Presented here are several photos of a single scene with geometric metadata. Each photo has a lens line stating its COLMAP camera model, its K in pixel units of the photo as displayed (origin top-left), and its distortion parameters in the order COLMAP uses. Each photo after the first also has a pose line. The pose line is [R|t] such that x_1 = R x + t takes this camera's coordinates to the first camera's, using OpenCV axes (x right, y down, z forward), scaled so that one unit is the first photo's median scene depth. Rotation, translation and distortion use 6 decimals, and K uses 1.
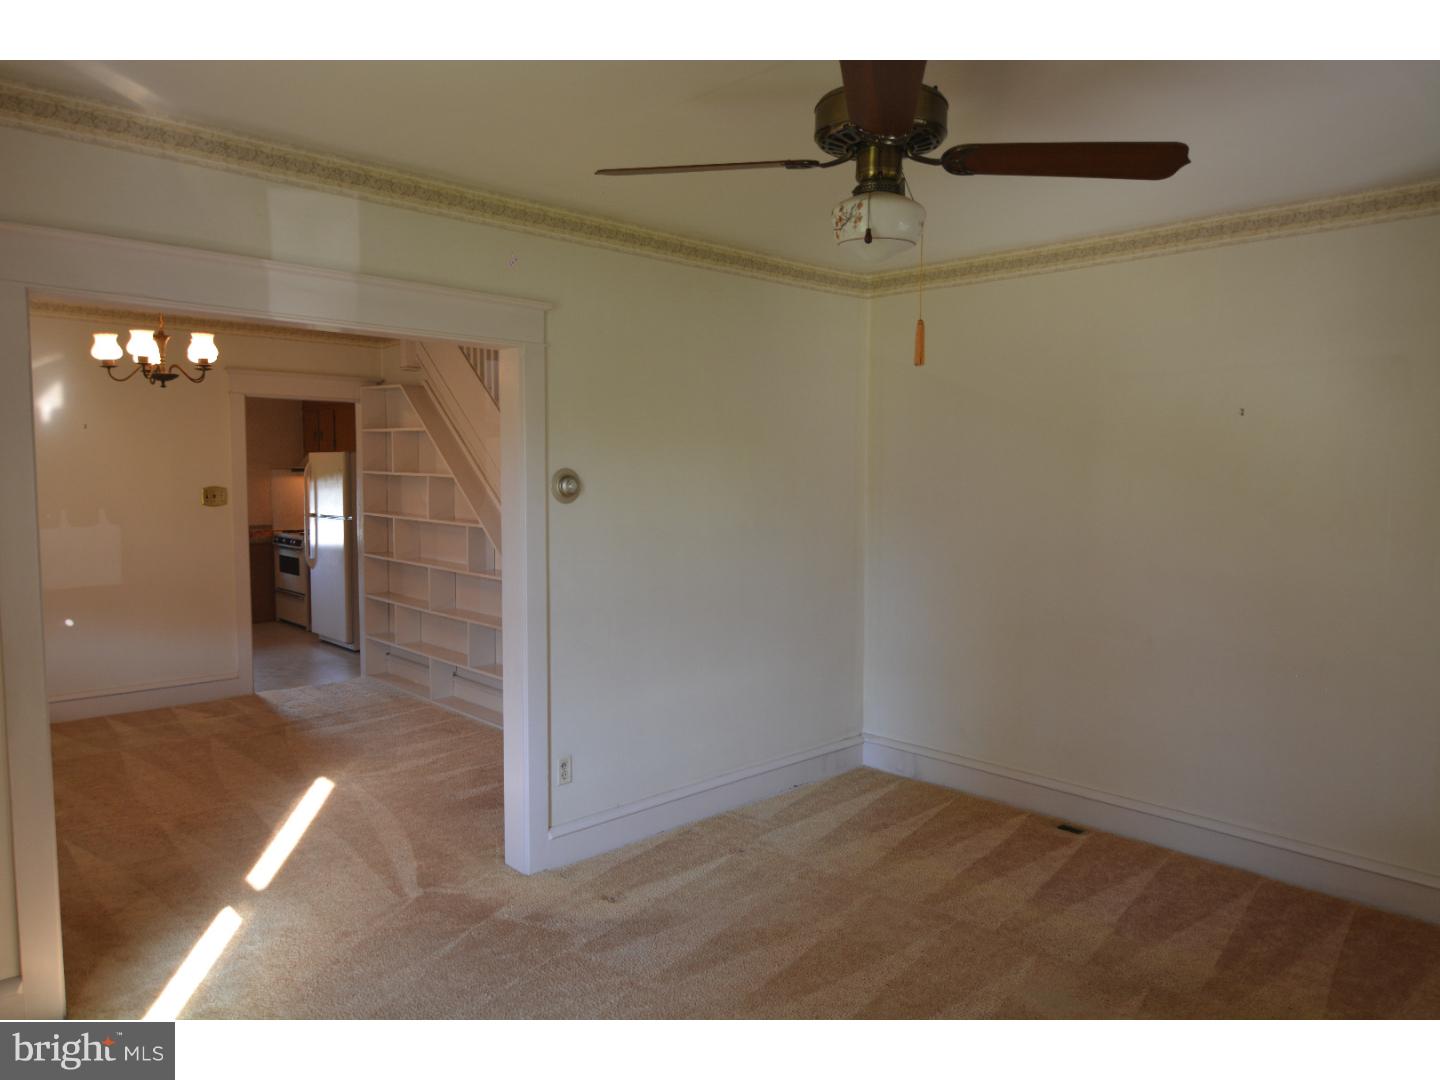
lens RADIAL K [[991.7, 0, 715.9], [0, 991.7, 542.3], [0, 0, 1]] dist [0.000621, 0.005793]
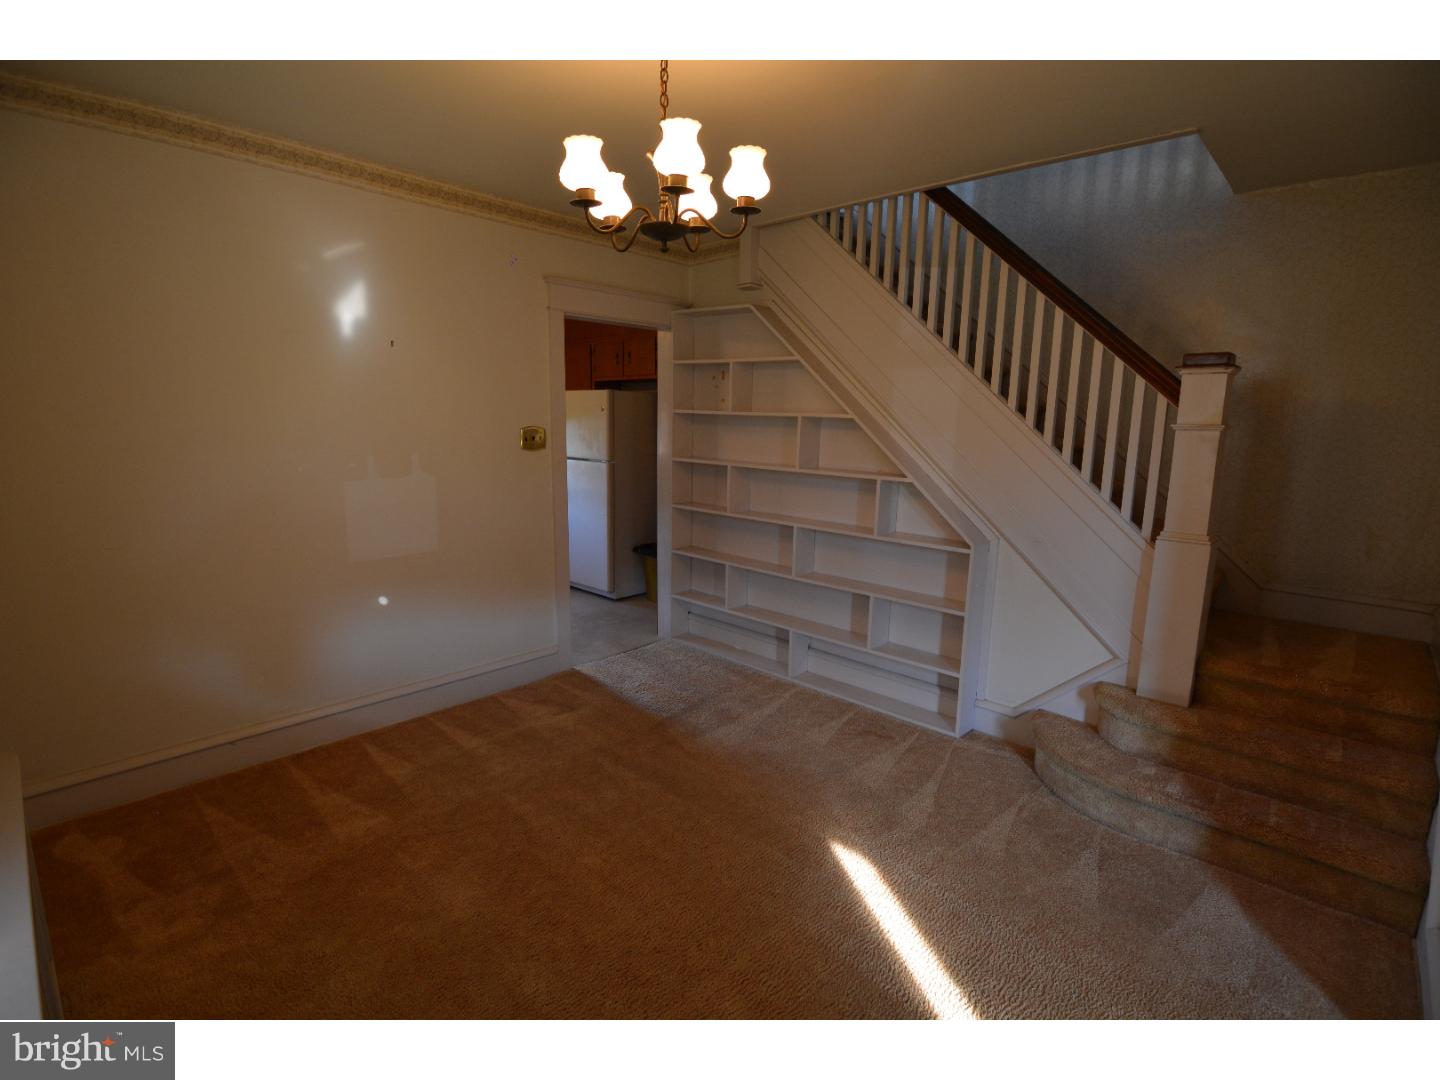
lens RADIAL K [[711.2, 0, 717.8], [0, 711.2, 537.3], [0, 0, 1]] dist [0.002681, -0.000323]
pose [[0.998306, 0.001270, 0.058170, -0.472220], [-0.006891, 0.995305, 0.096542, -0.027867], [-0.057774, -0.096780, 0.993628, 0.487234]]
